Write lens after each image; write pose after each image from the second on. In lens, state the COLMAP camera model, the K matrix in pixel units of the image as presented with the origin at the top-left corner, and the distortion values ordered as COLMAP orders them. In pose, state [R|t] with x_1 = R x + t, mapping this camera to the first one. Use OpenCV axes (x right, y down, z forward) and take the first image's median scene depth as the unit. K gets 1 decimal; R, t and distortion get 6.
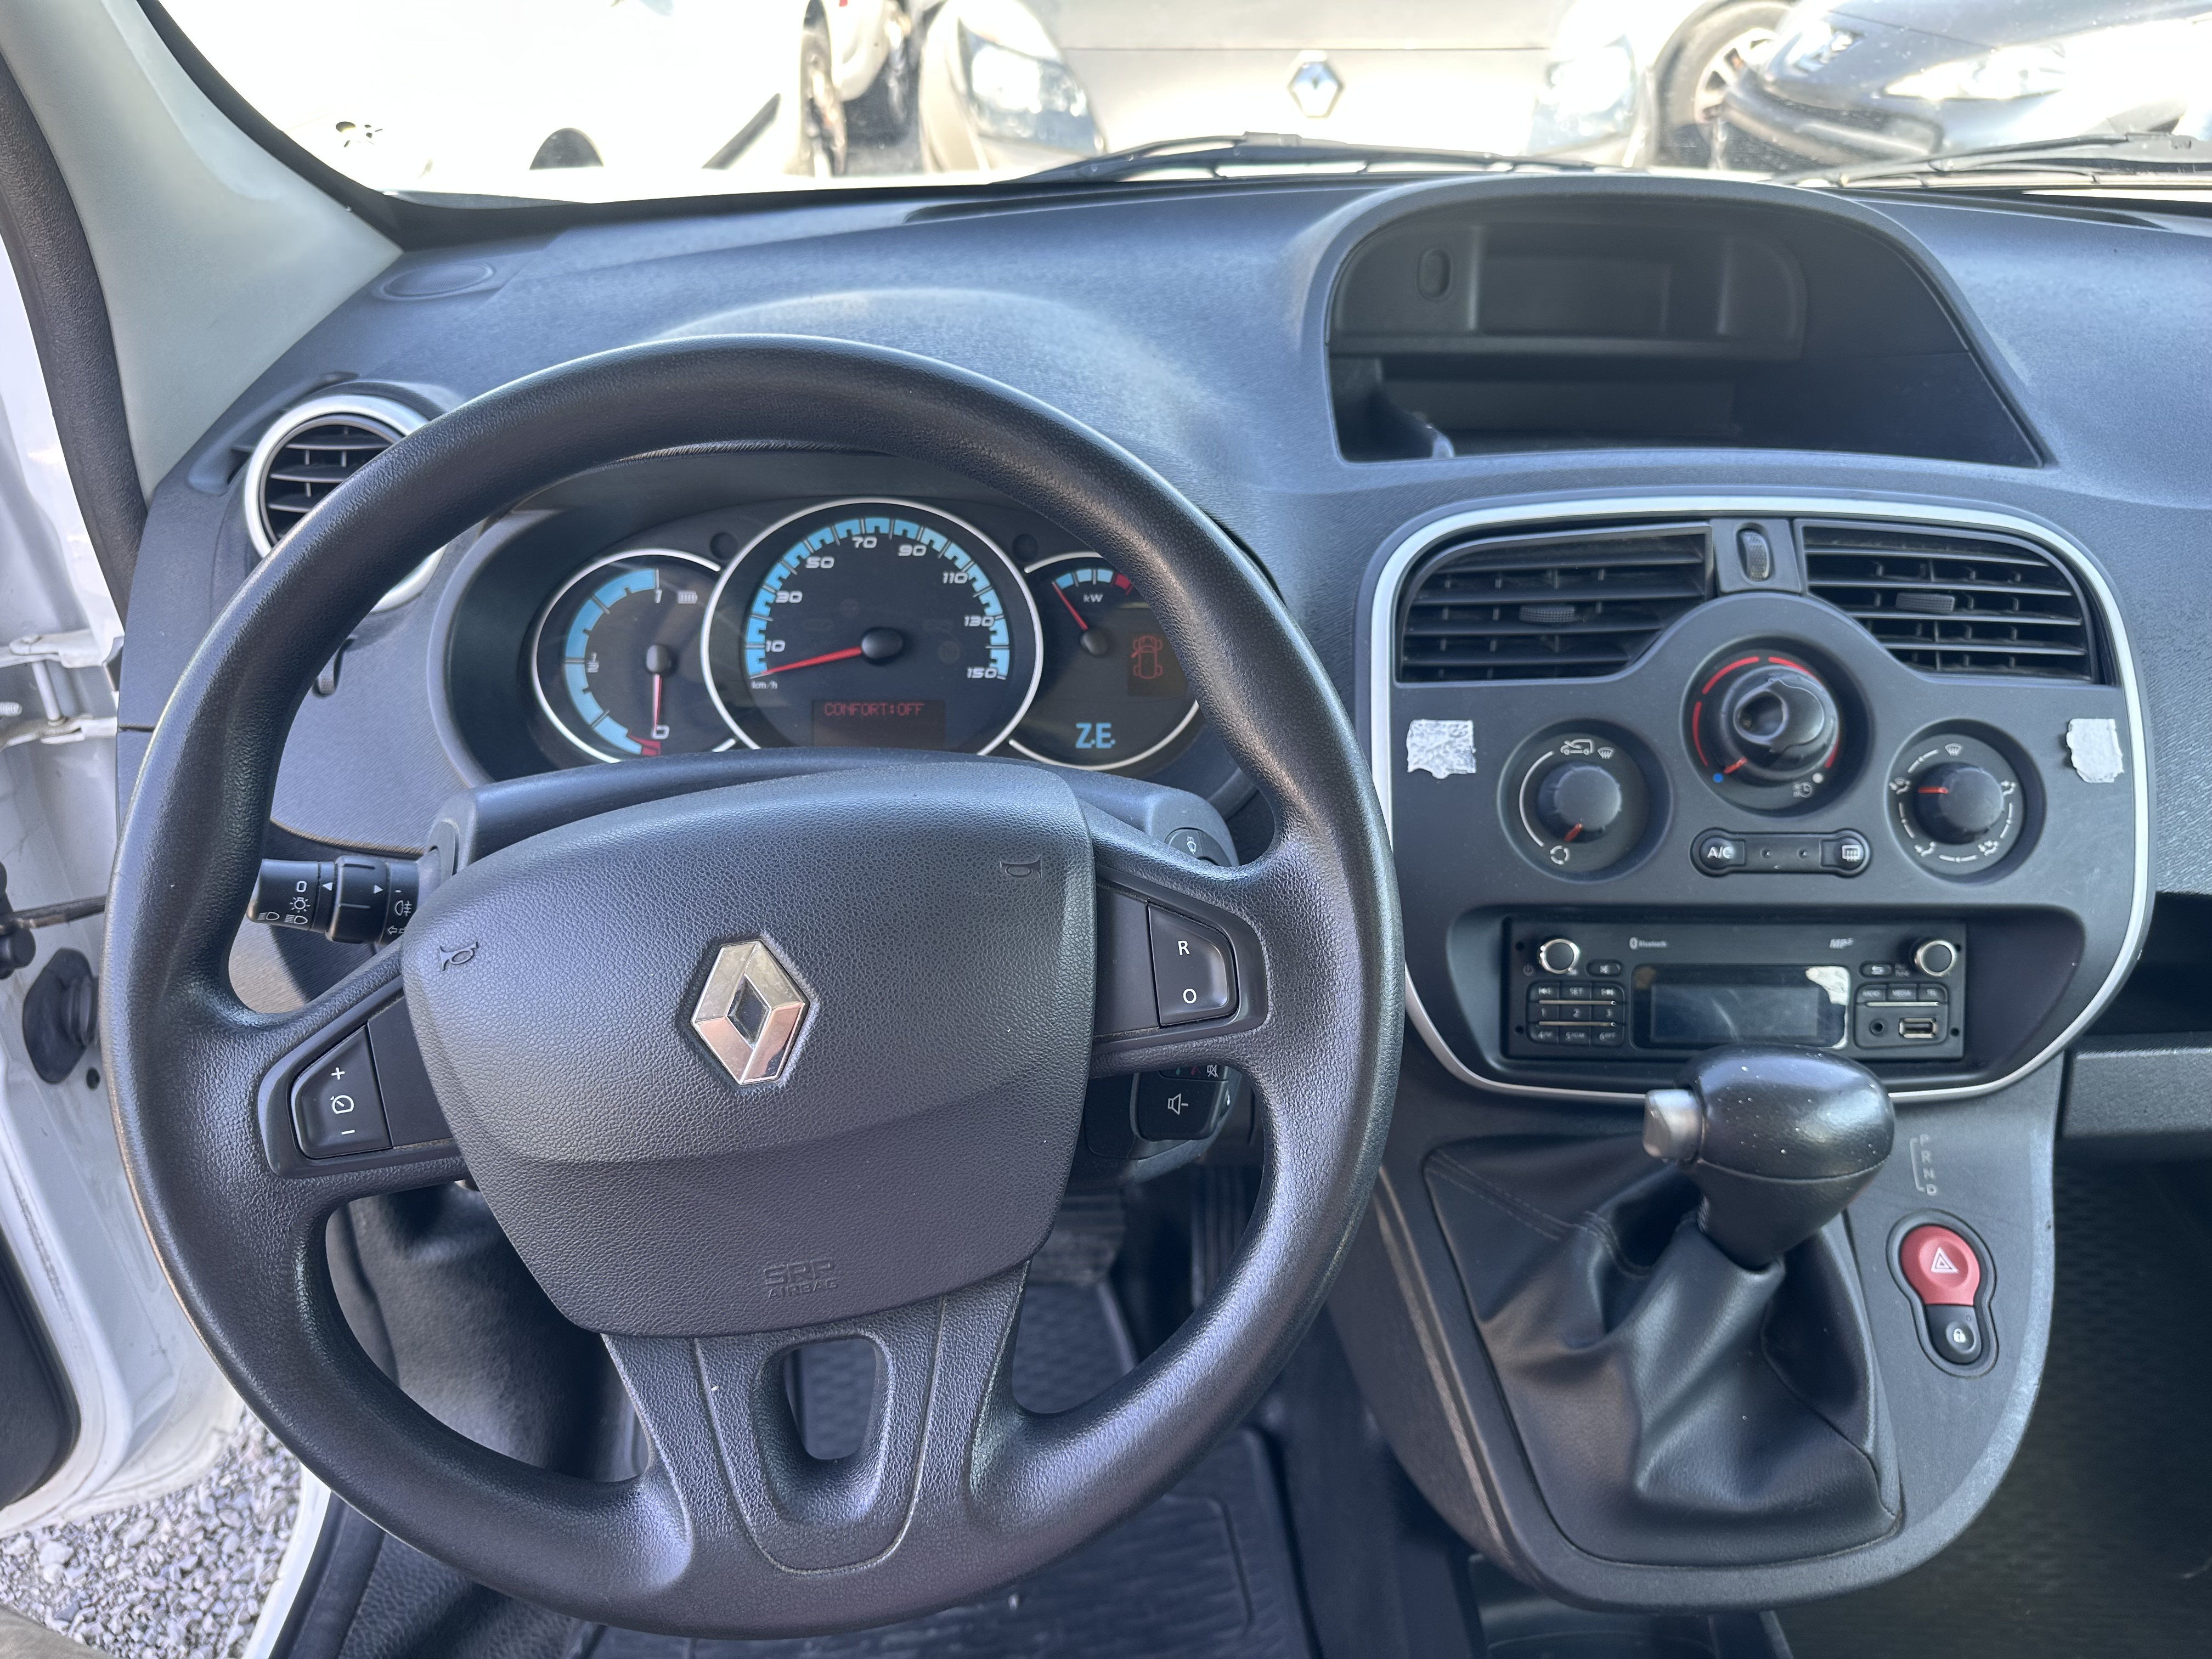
lens RADIAL K [[1631.7, 0, 1106.0], [0, 1631.7, 829.5], [0, 0, 1]] dist [0.021821, -0.012936]
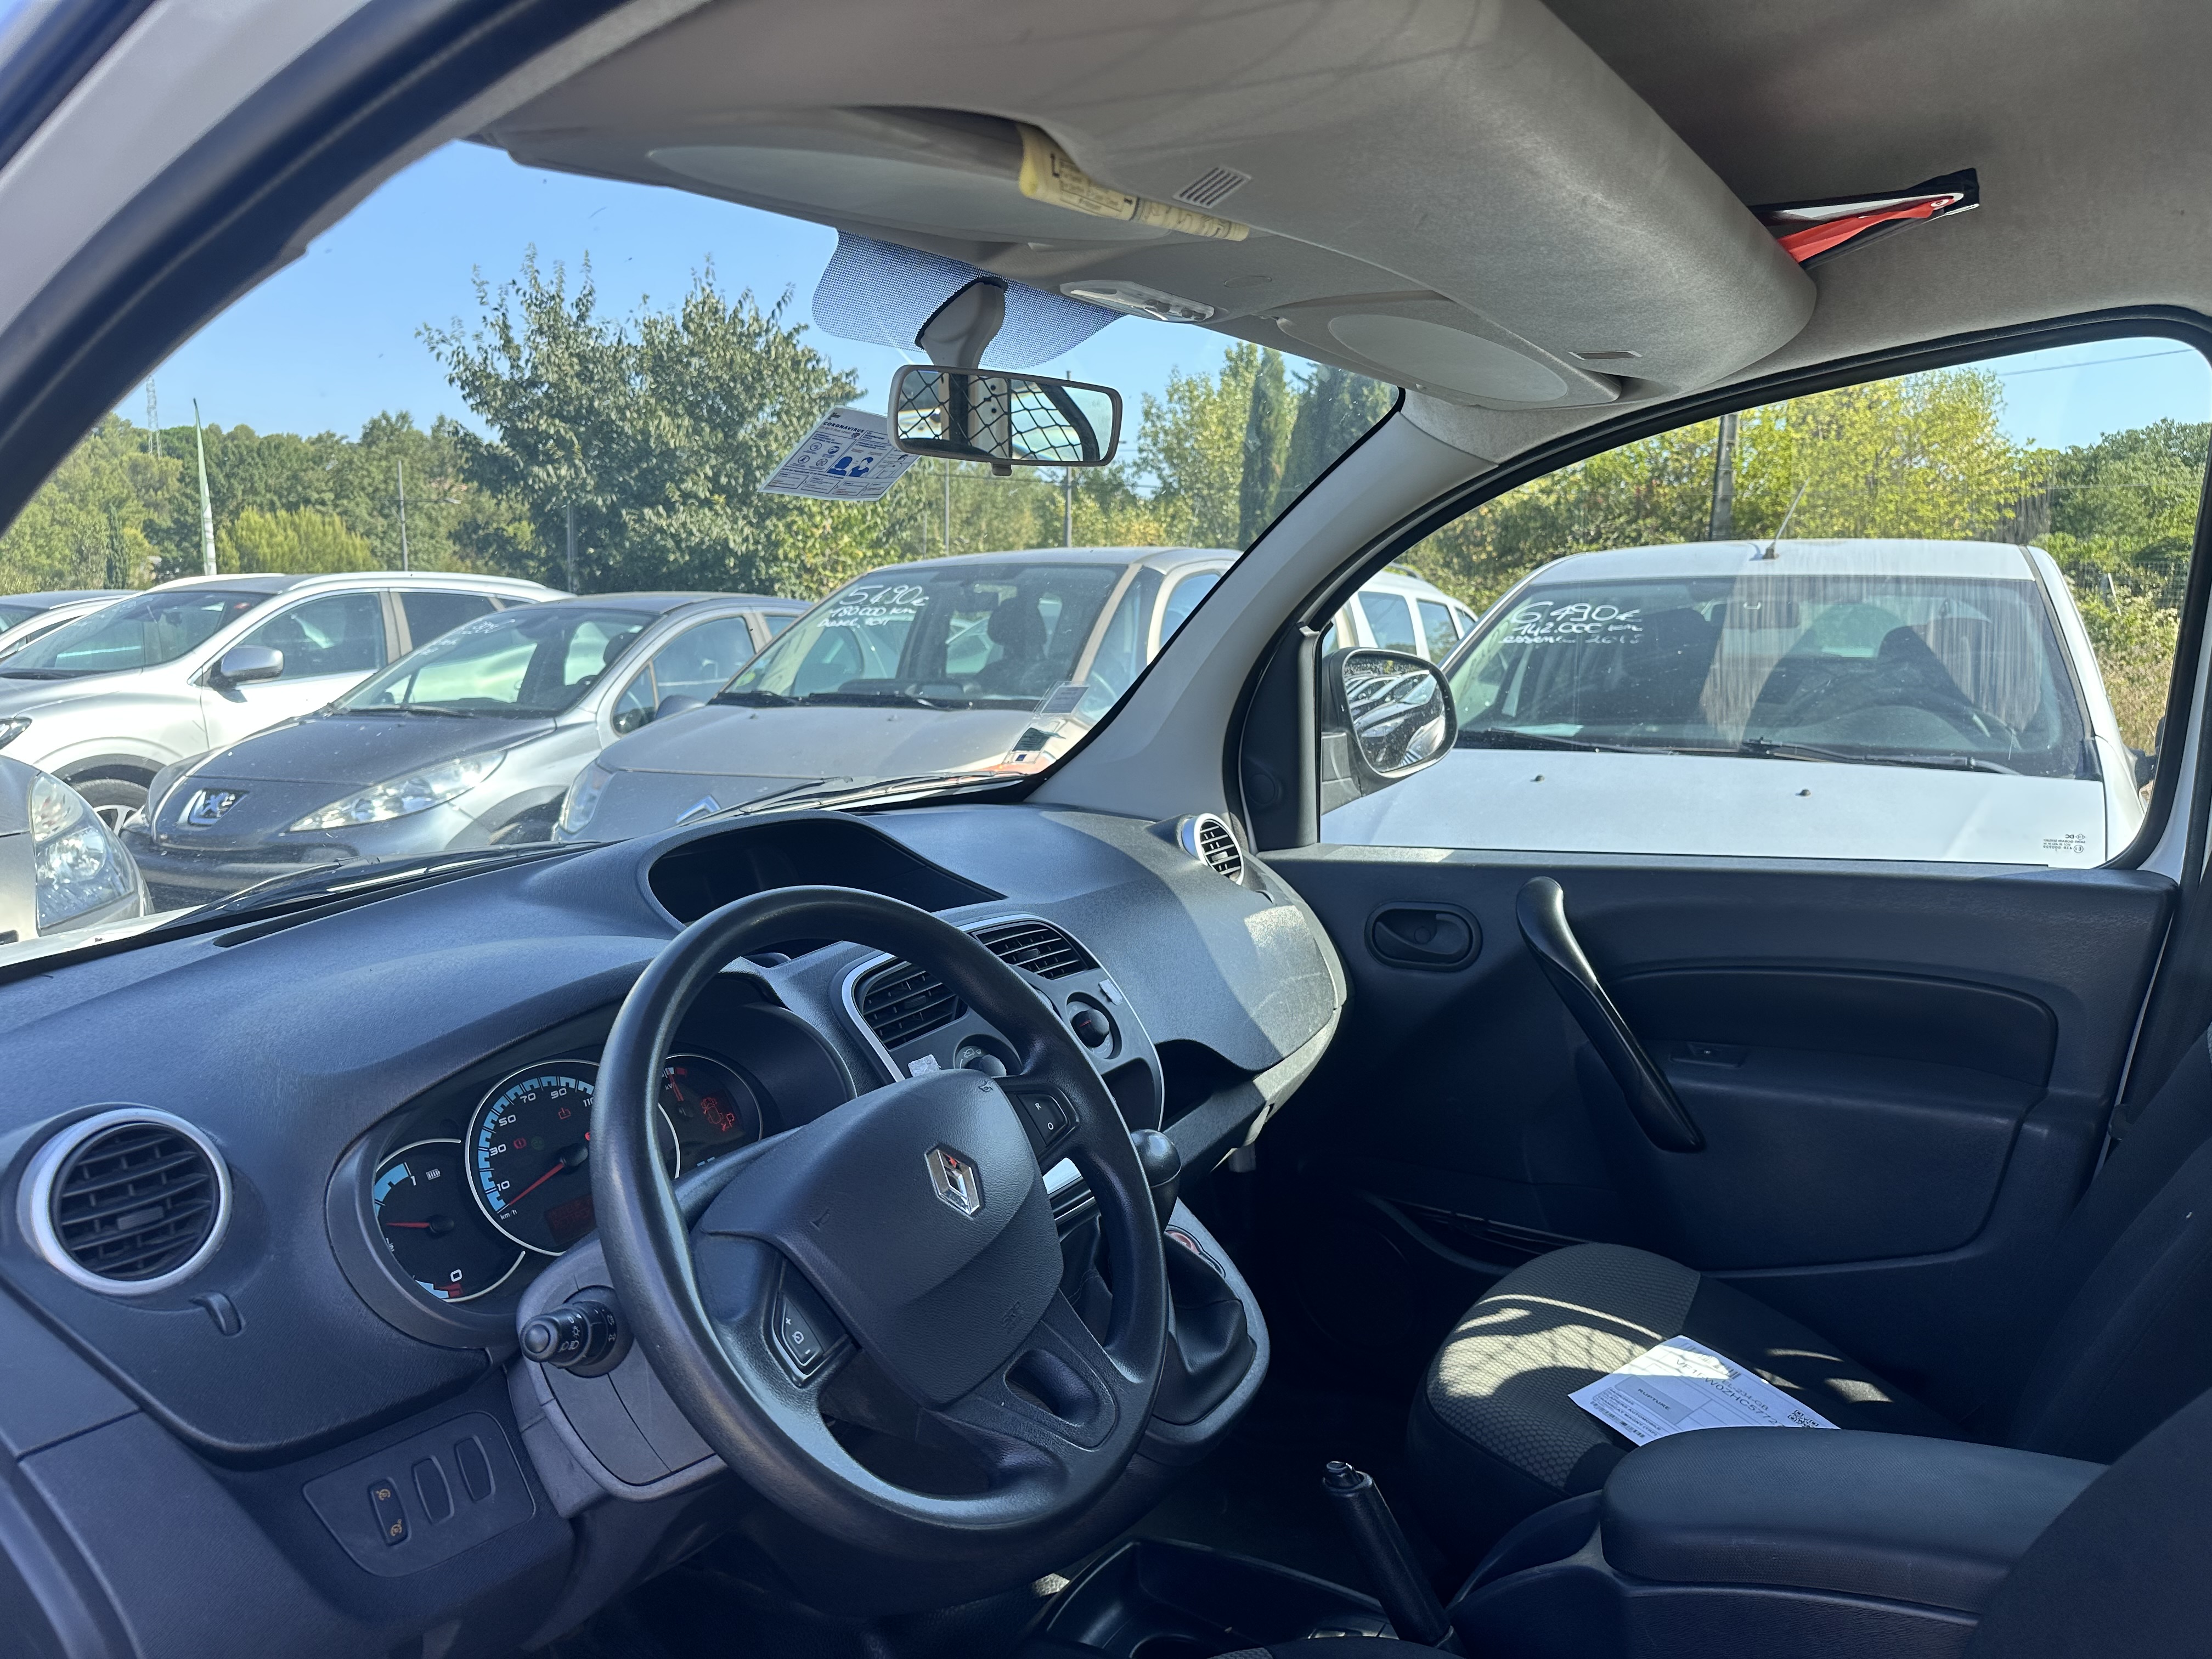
lens RADIAL K [[1631.7, 0, 1106.0], [0, 1631.7, 829.5], [0, 0, 1]] dist [0.021821, -0.012936]
pose [[0.516615, -0.140719, 0.844575, -1.056888], [0.478981, 0.865114, -0.148845, 0.074344], [-0.709708, 0.481431, 0.514333, -0.199302]]
